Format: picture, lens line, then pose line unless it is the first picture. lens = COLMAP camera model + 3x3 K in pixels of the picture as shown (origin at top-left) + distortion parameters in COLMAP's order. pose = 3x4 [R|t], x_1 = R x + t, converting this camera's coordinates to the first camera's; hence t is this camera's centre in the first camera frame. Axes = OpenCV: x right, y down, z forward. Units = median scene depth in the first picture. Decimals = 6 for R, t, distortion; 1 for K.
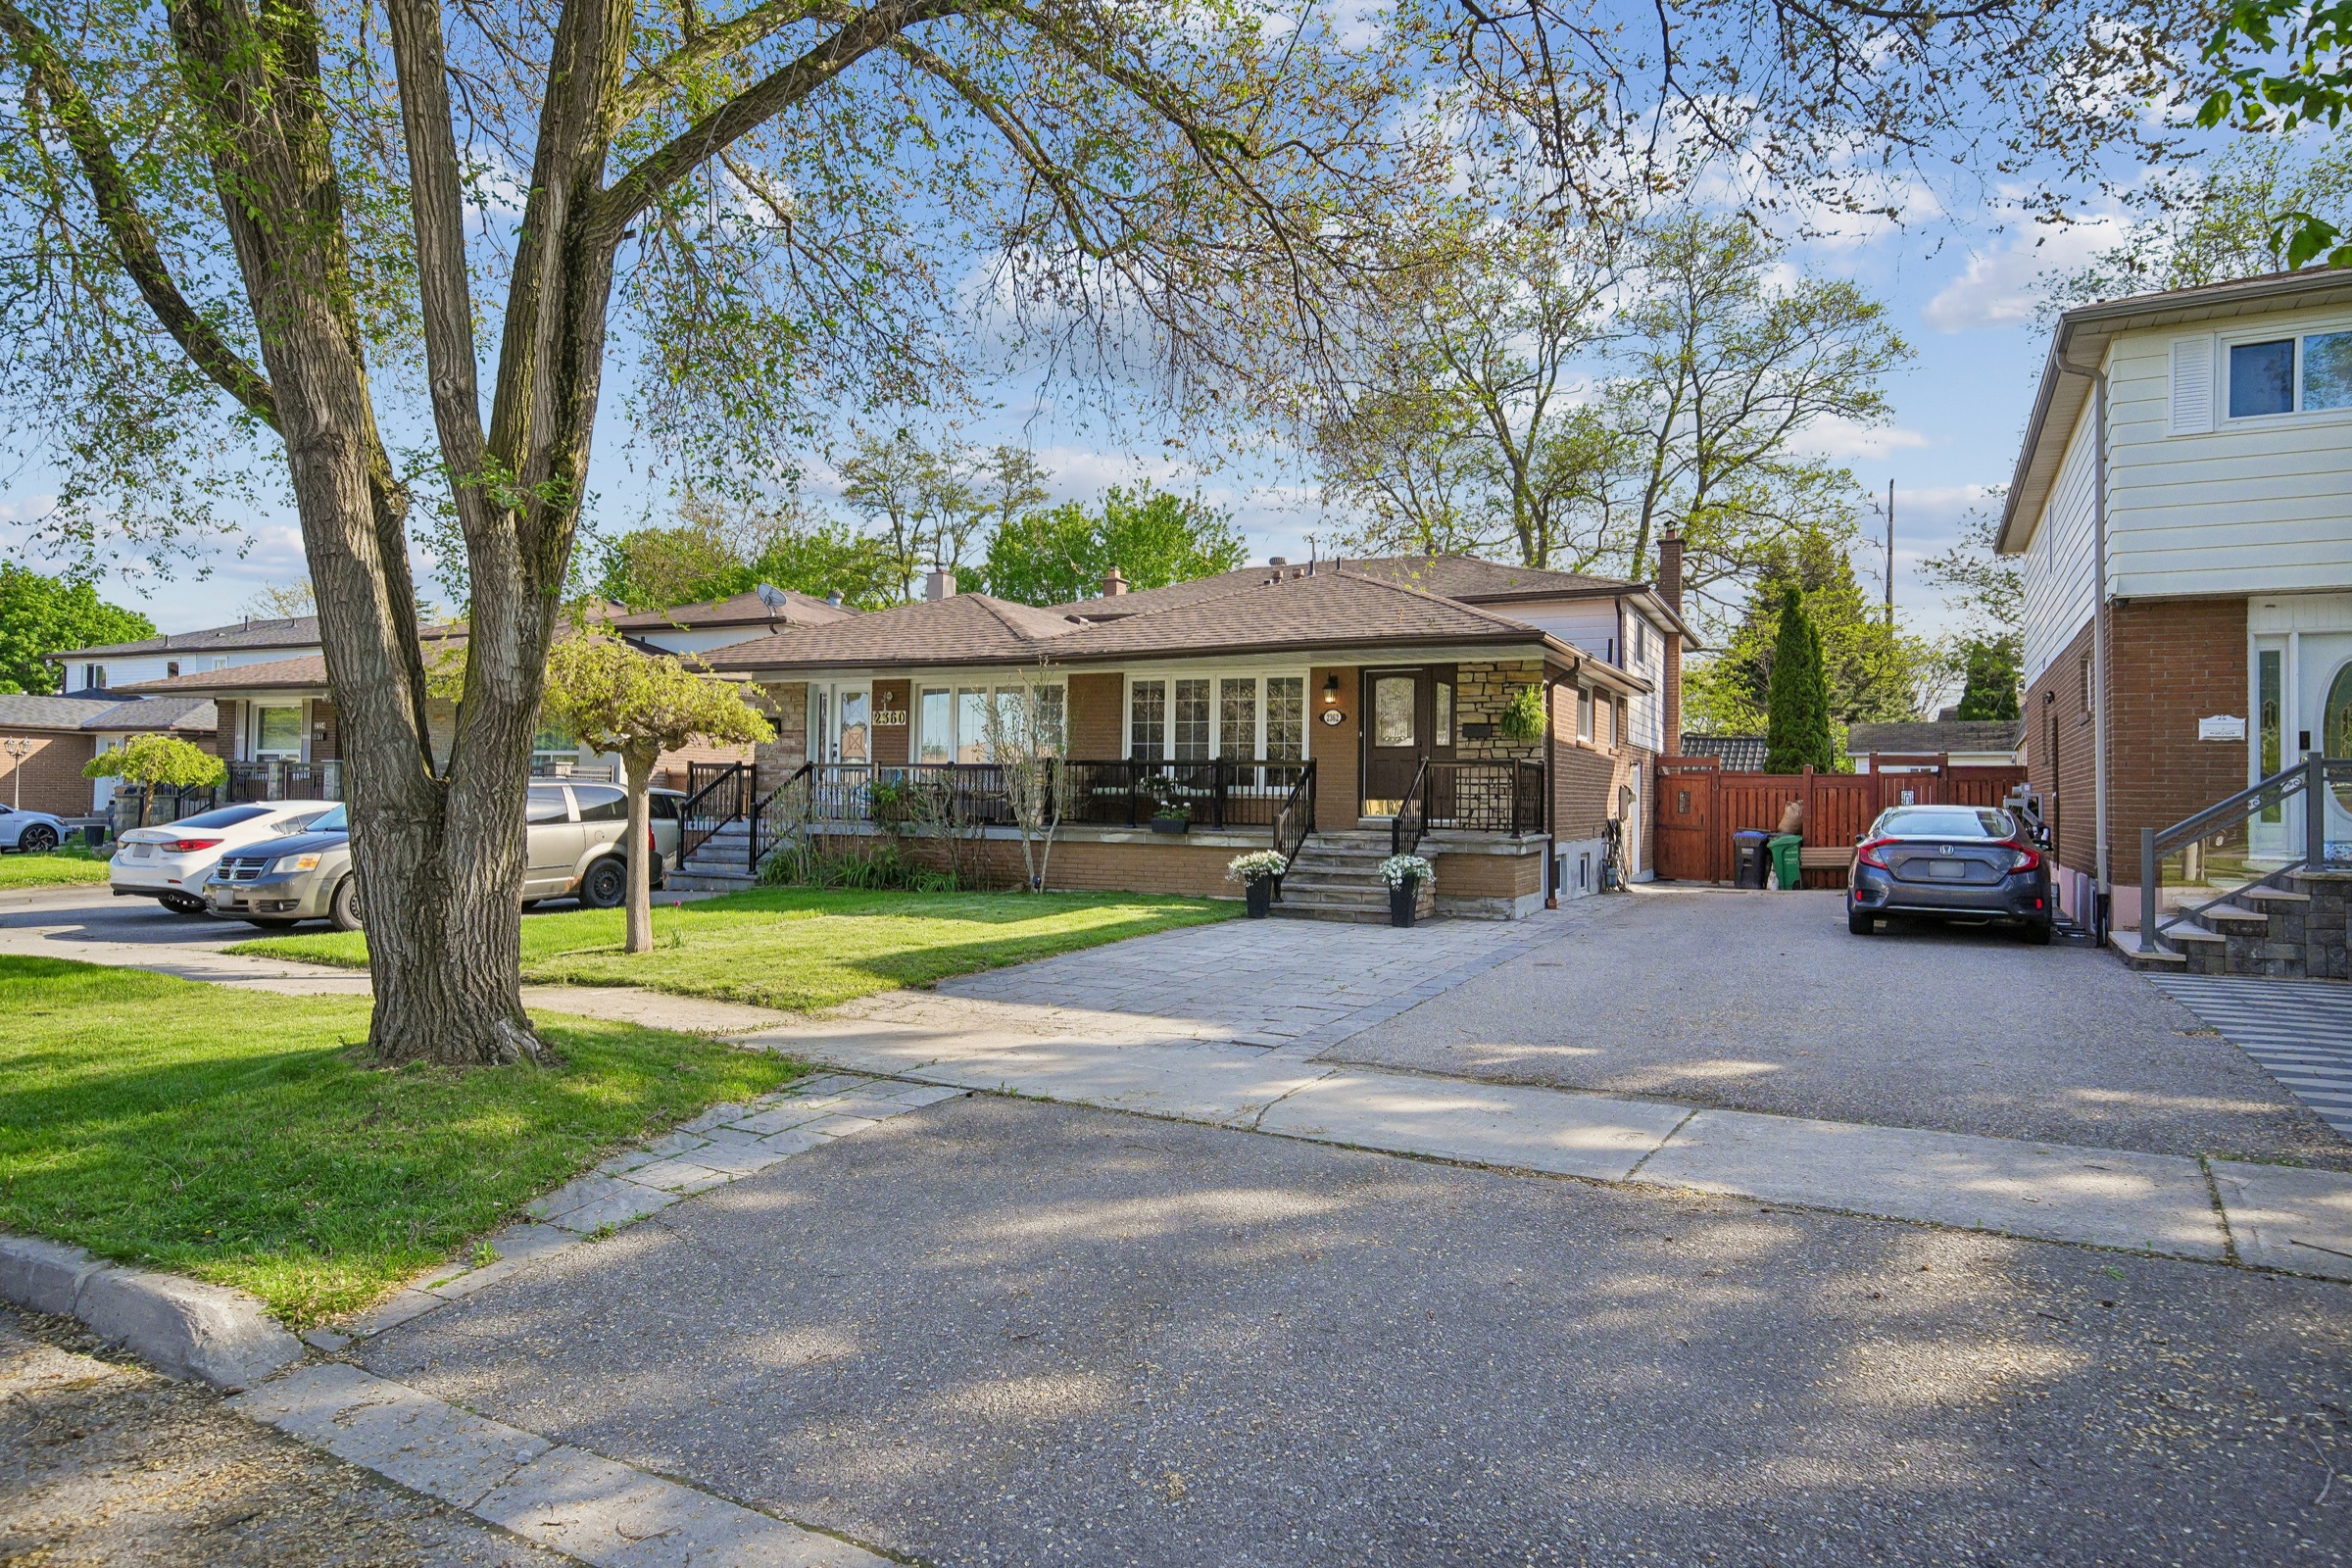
lens RADIAL K [[1389.0, 0, 1176.0], [0, 1389.0, 784.0], [0, 0, 1]] dist [0.000481, 0.000001]
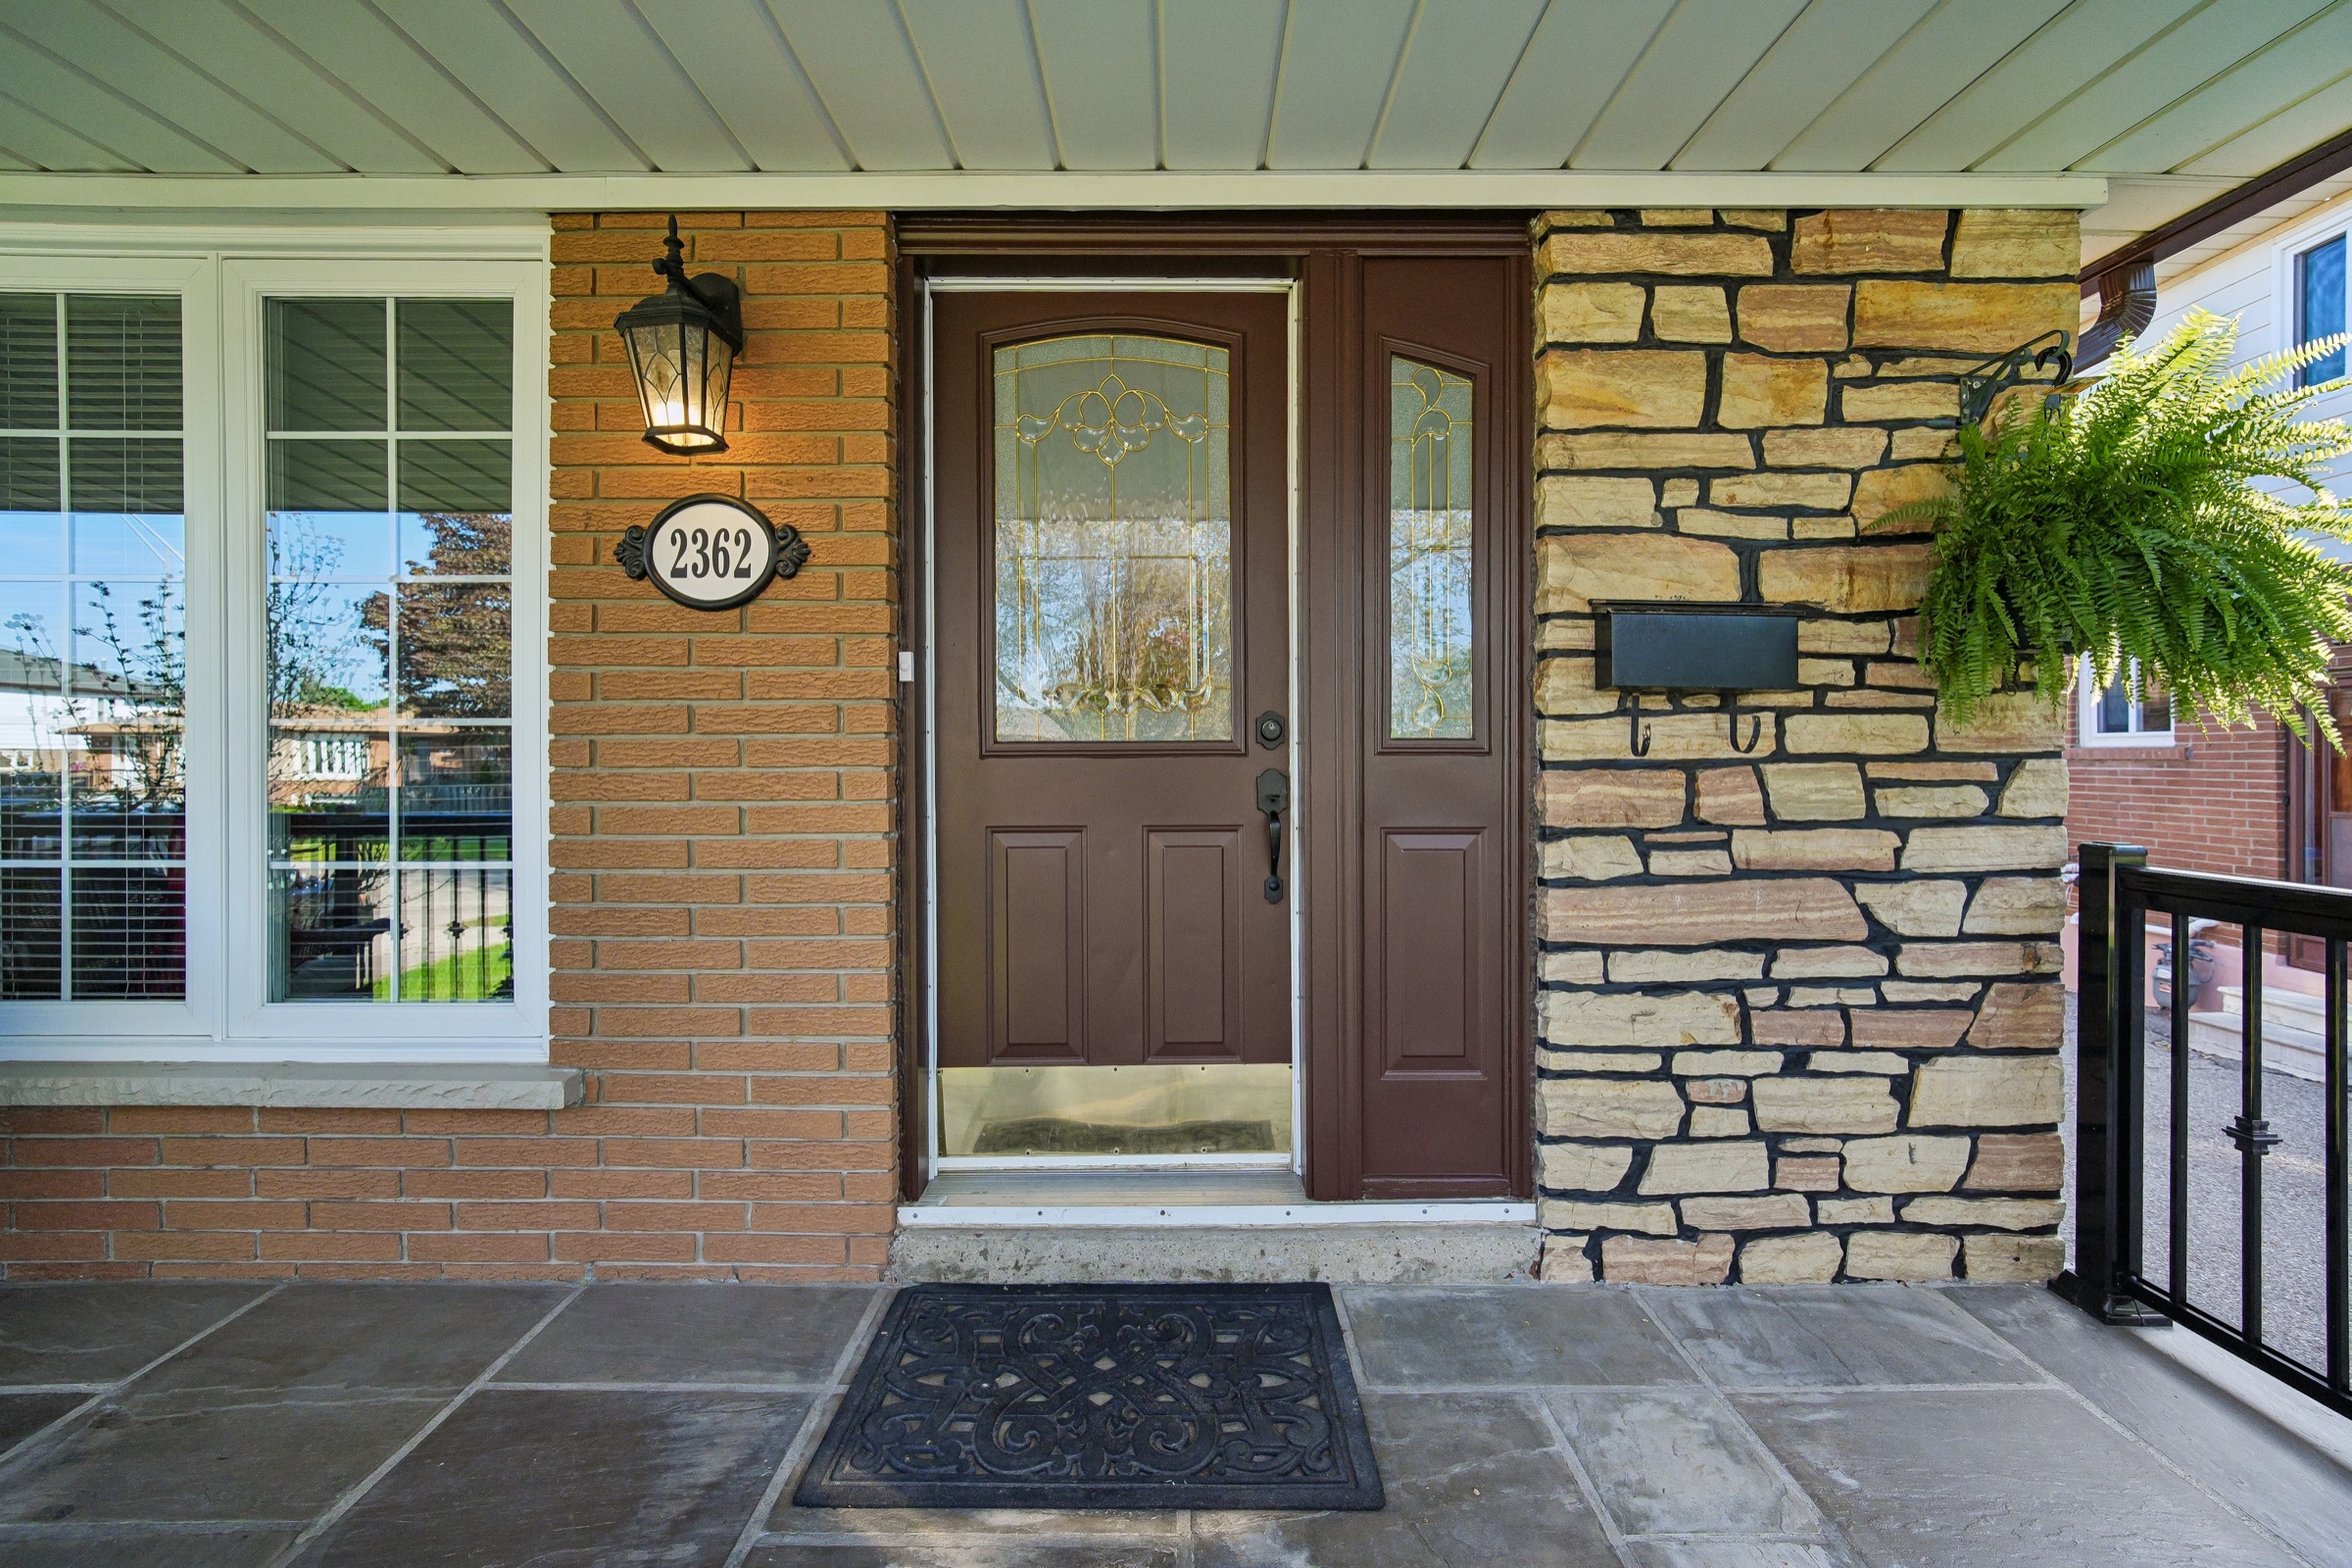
lens RADIAL K [[955.3, 0, 1176.0], [0, 955.3, 784.0], [0, 0, 1]] dist [0.000281, 0.000010]
pose [[0.884076, -0.011426, 0.467204, 0.114687], [0.000297, 0.999715, 0.023888, -0.025575], [-0.467344, -0.020980, 0.883827, 0.924845]]
